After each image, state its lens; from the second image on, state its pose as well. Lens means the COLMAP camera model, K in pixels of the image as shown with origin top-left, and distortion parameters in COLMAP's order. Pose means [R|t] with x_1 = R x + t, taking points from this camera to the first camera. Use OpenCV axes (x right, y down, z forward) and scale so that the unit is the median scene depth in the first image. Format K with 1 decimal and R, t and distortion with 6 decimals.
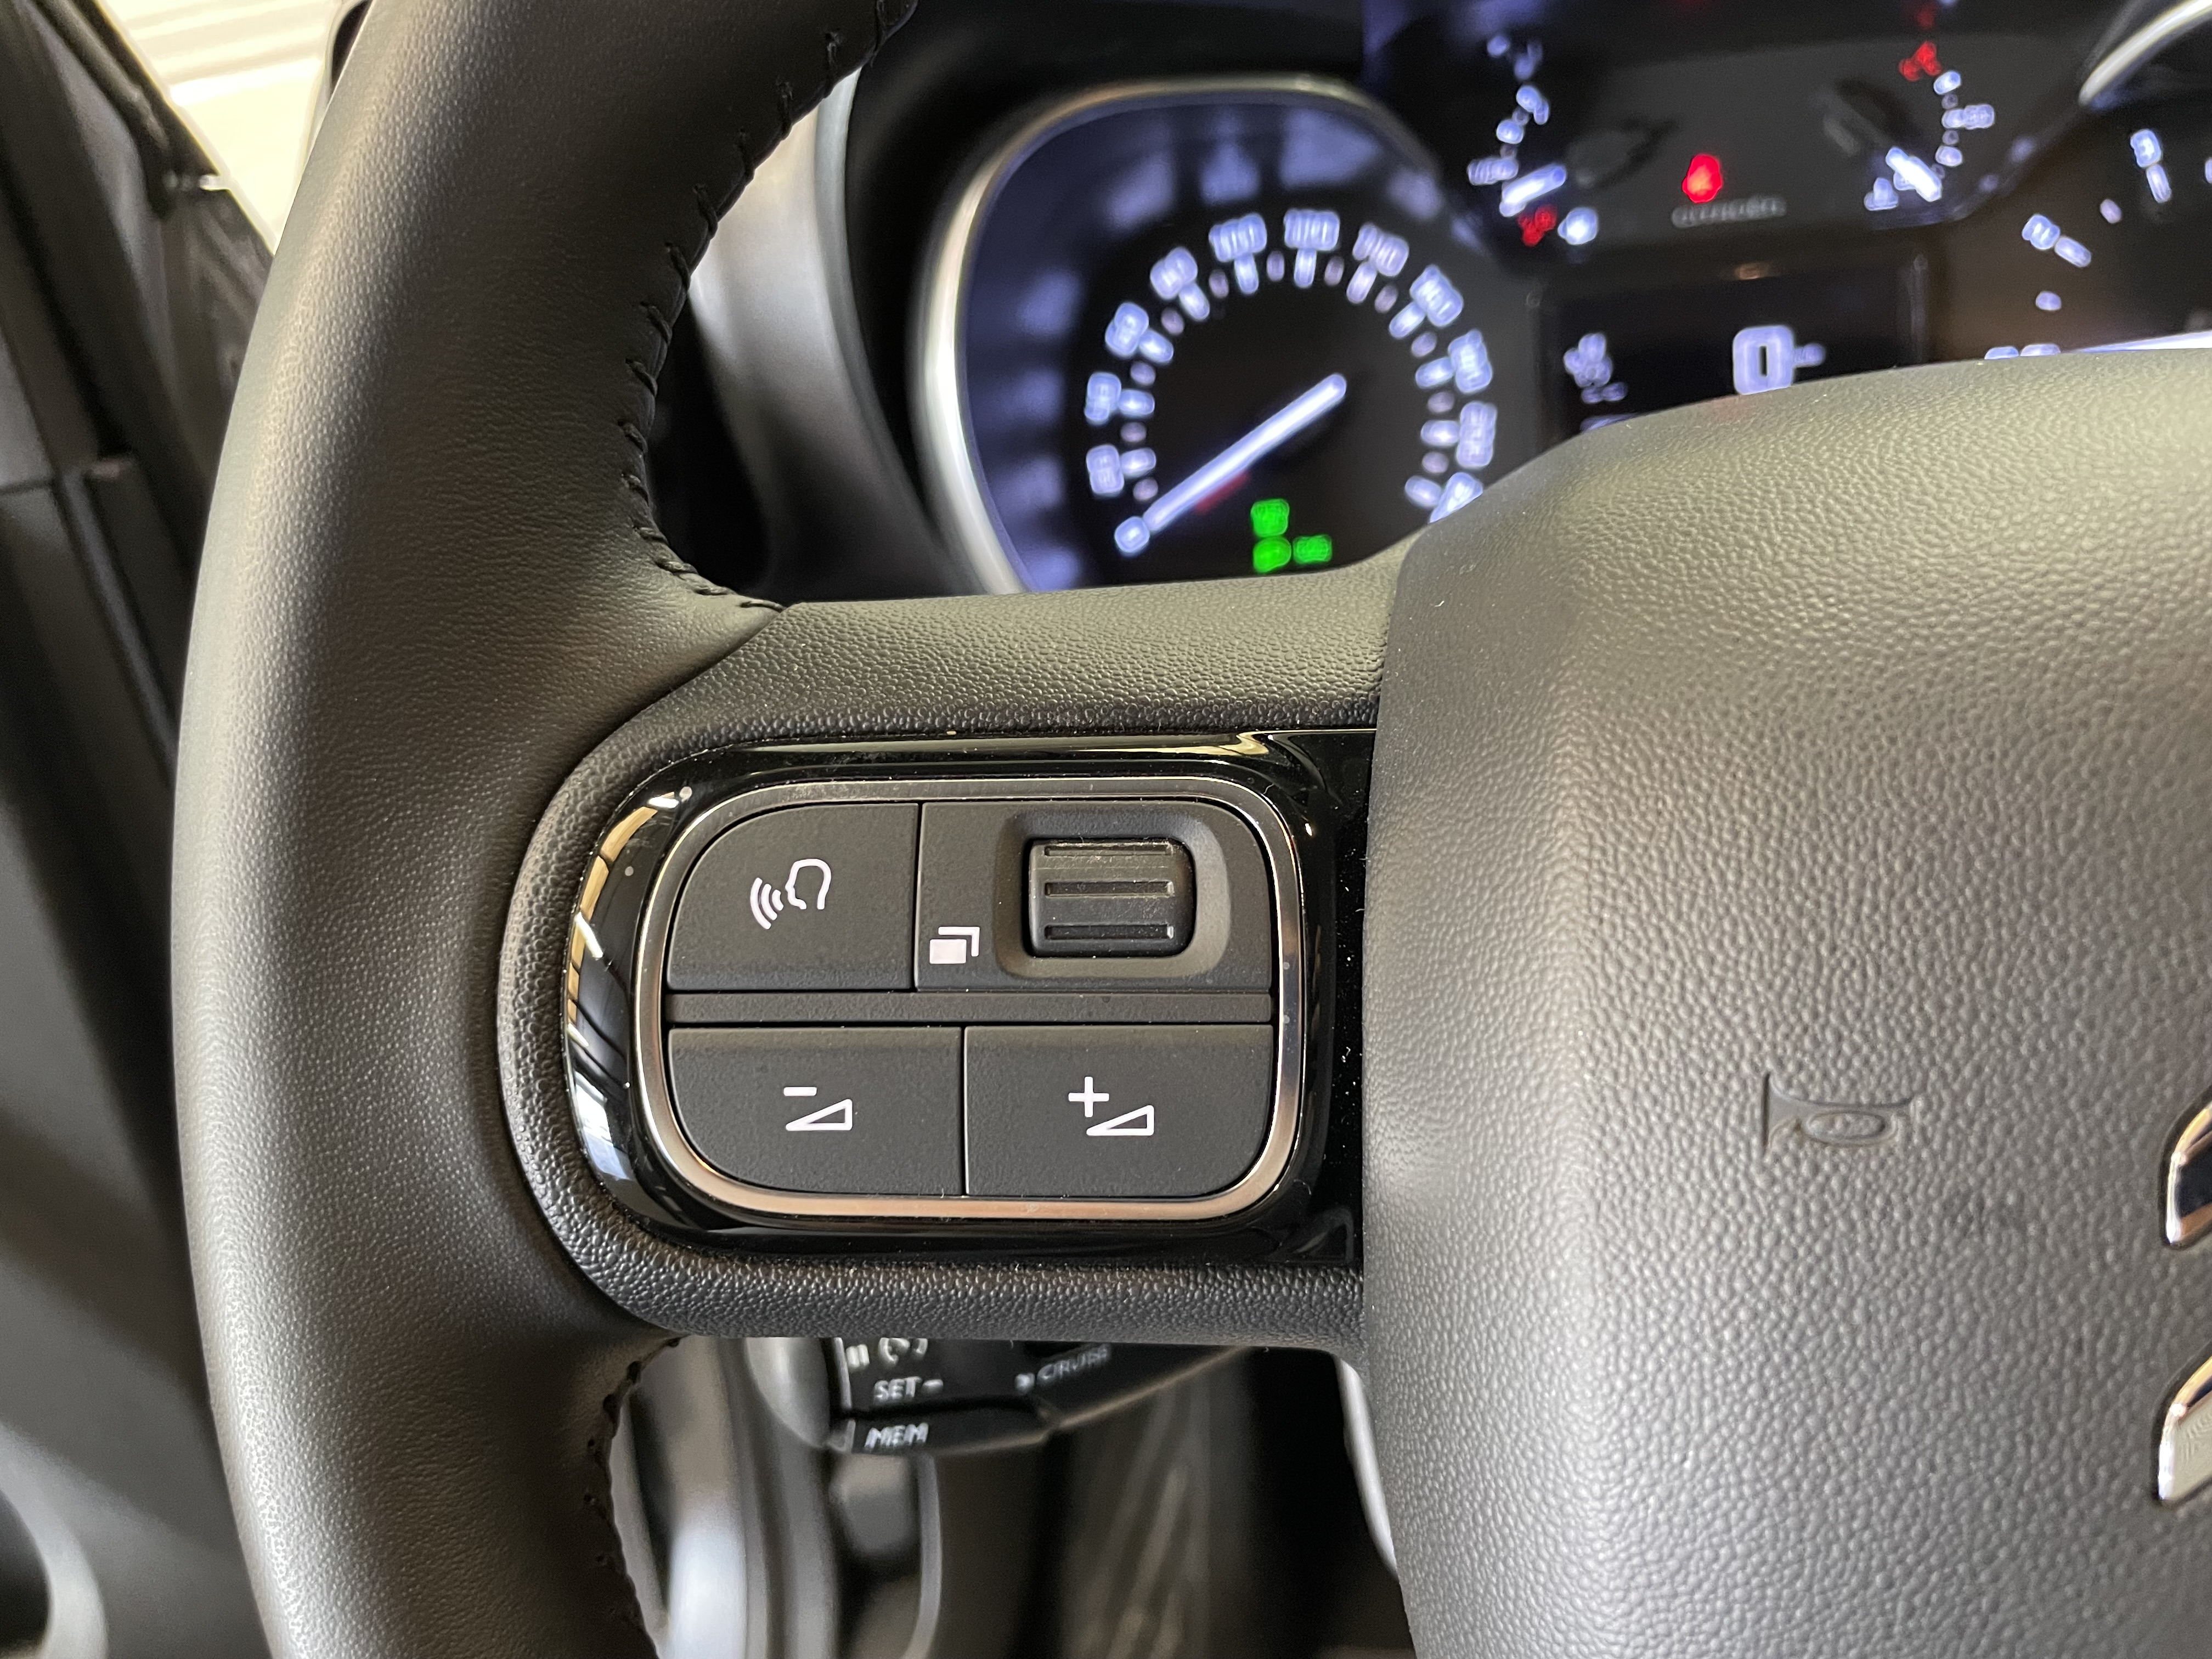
lens RADIAL K [[1698.8, 0, 1146.2], [0, 1698.8, 877.2], [0, 0, 1]] dist [0.090343, -0.138480]
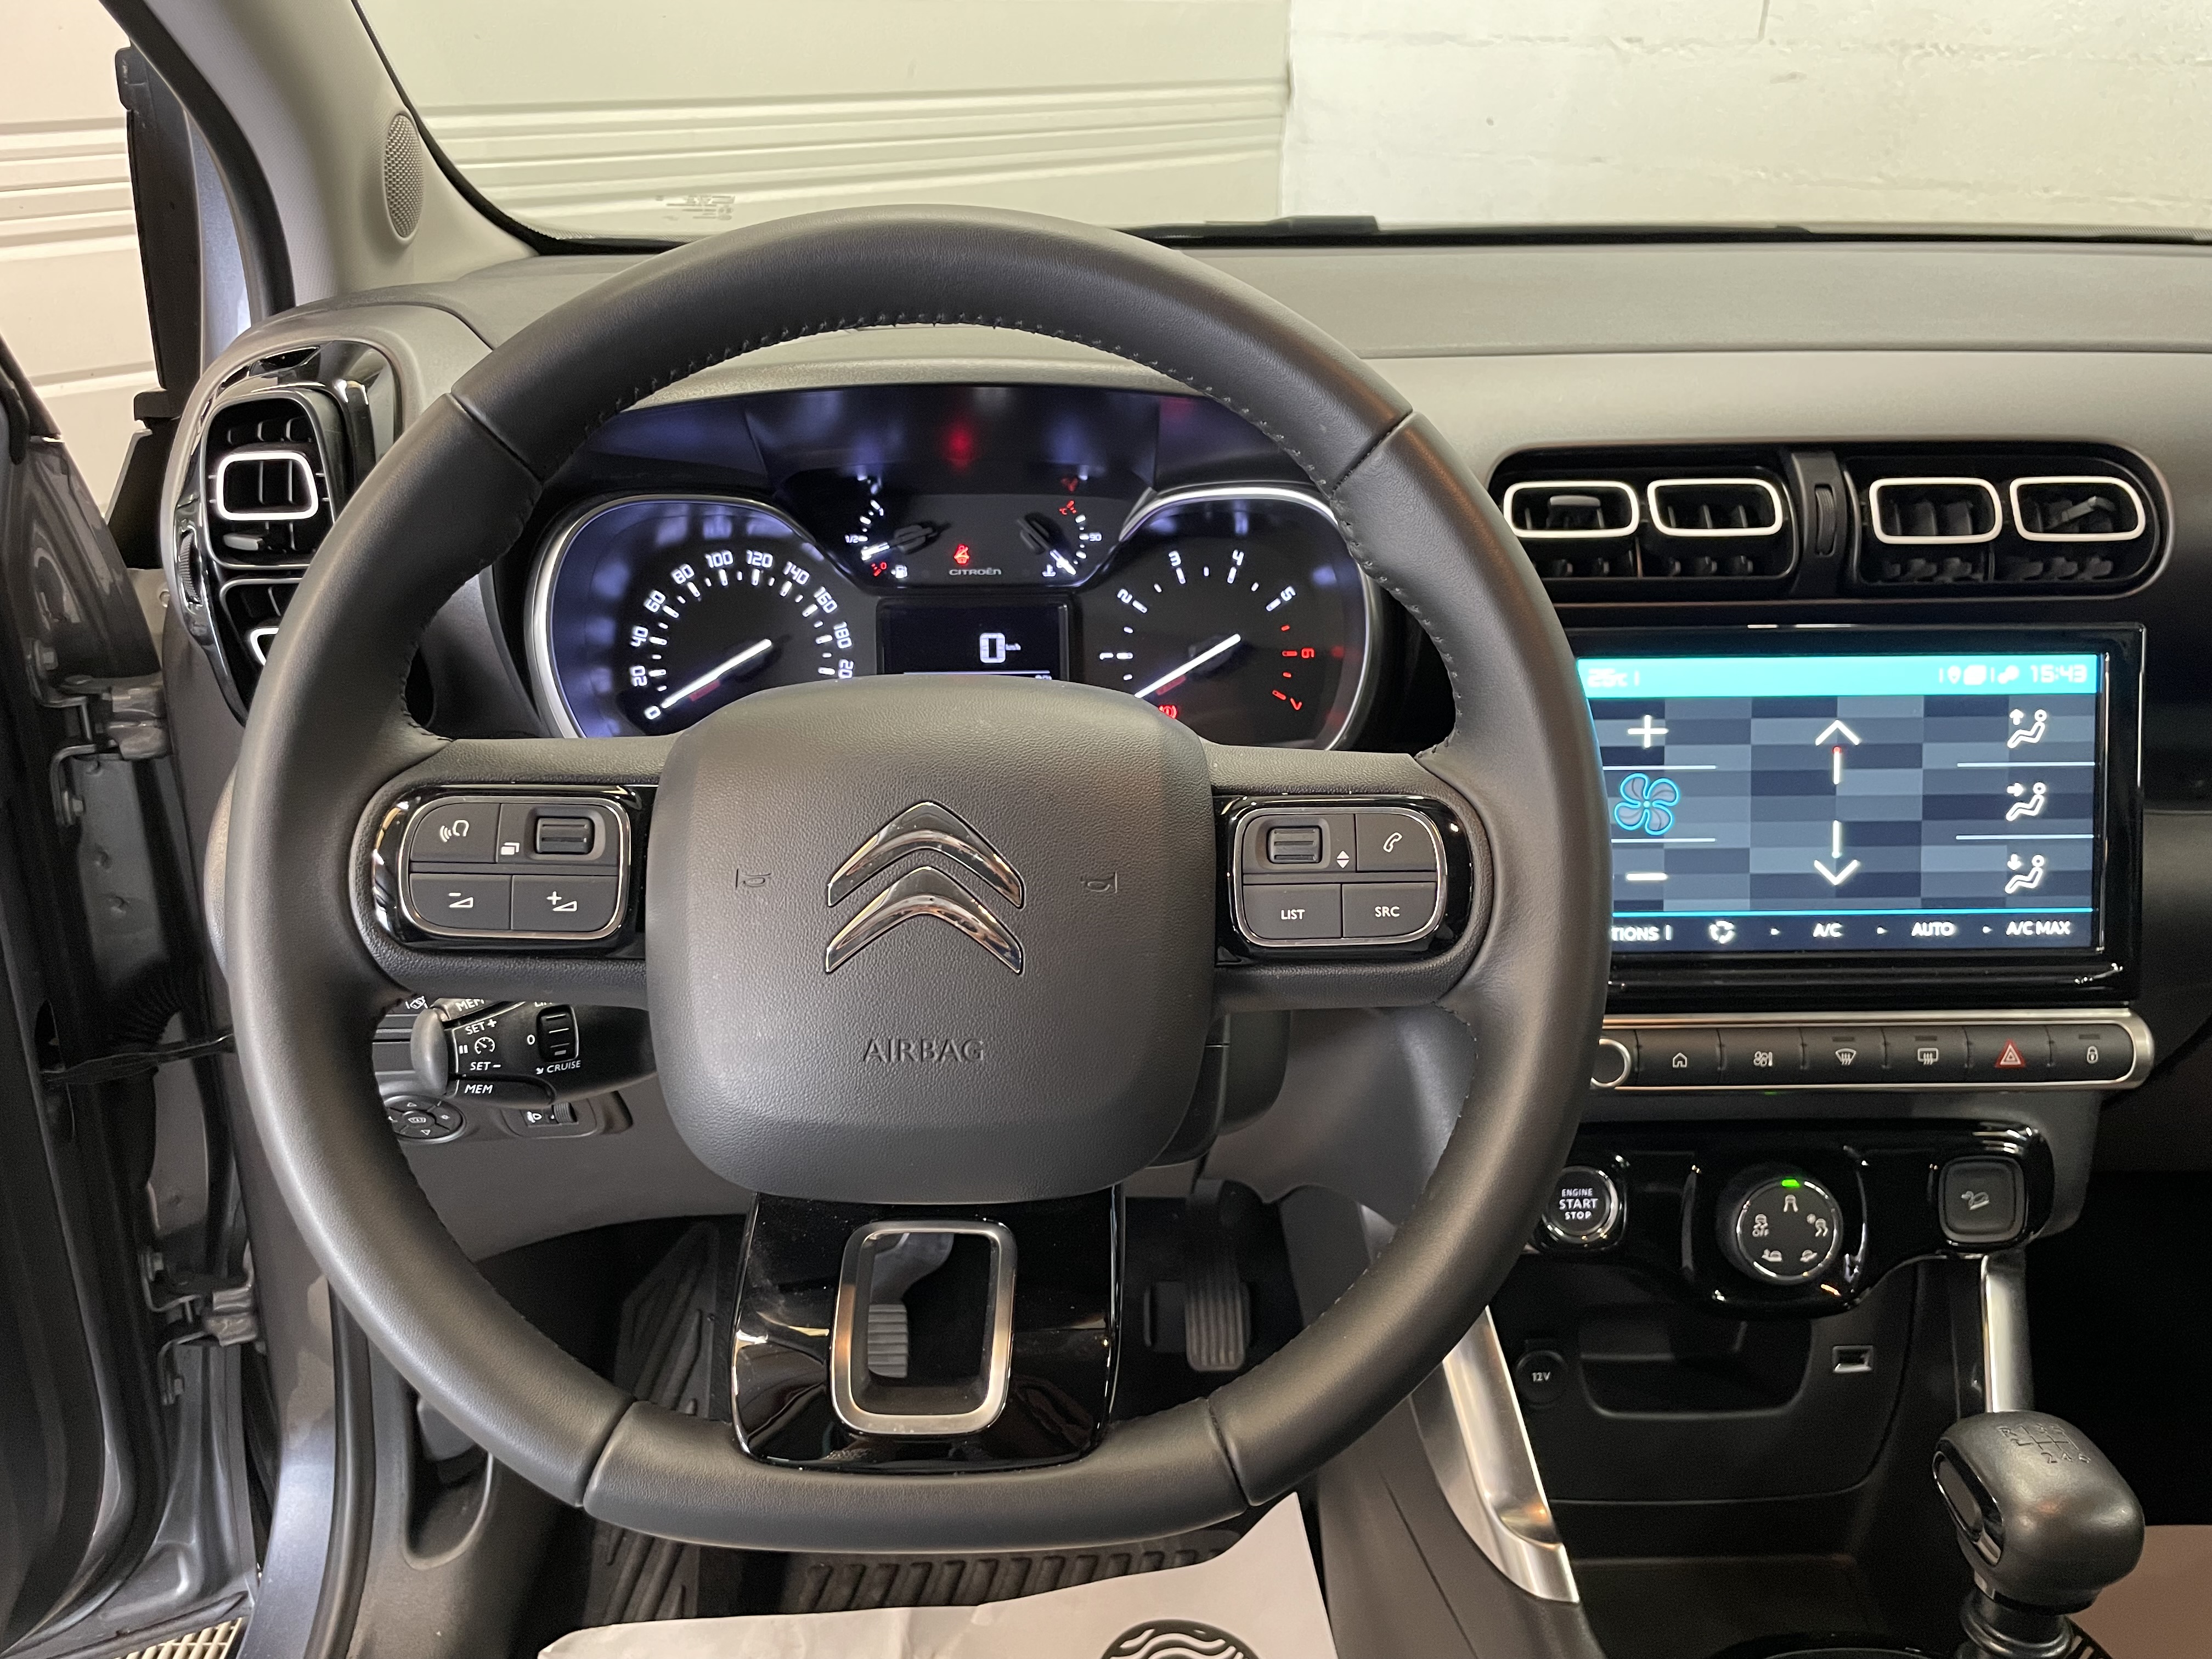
lens RADIAL K [[1698.8, 0, 1121.5], [0, 1698.8, 841.6], [0, 0, 1]] dist [0.090343, -0.138480]
pose [[0.980214, 0.048853, 0.191819, 0.143440], [-0.025882, 0.992378, -0.120481, 0.142494], [-0.196242, 0.113132, 0.974007, -0.861406]]
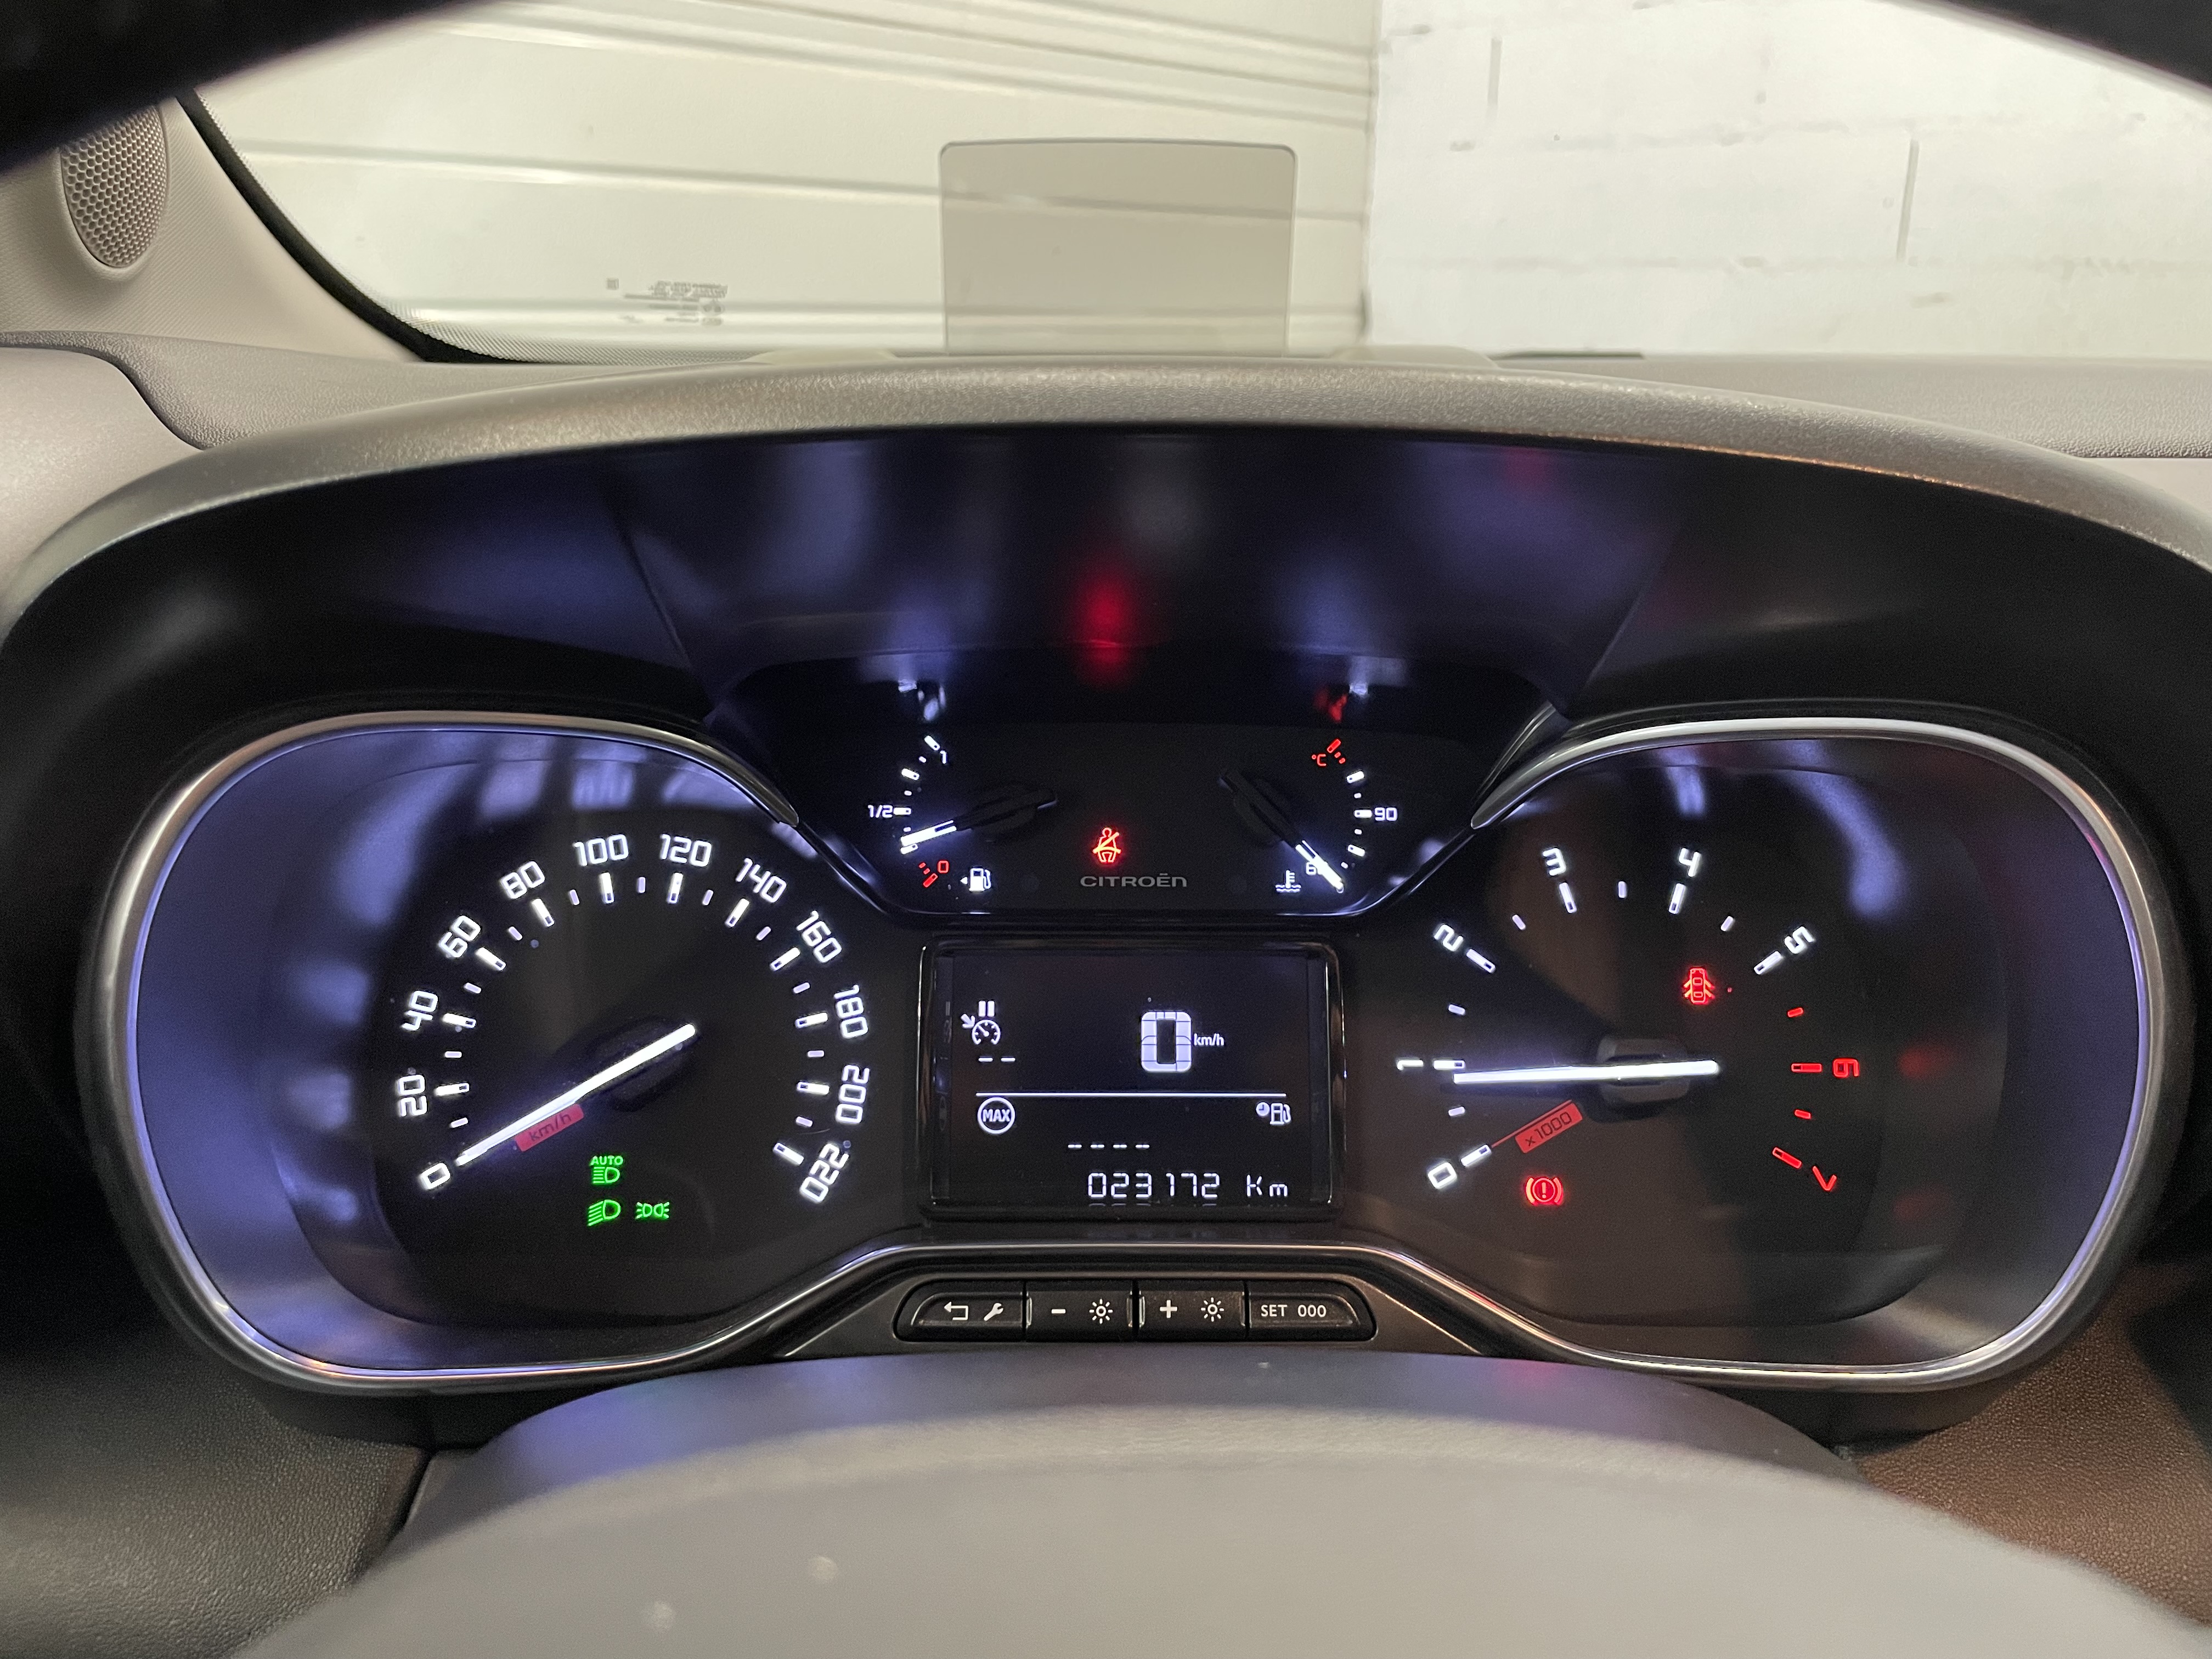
lens RADIAL K [[1698.8, 0, 1112.1], [0, 1698.8, 818.0], [0, 0, 1]] dist [0.090343, -0.138480]
pose [[0.982189, 0.093488, 0.162985, 0.171064], [-0.046948, 0.962023, -0.268900, -0.169593], [-0.181934, 0.256459, 0.949278, 0.121592]]
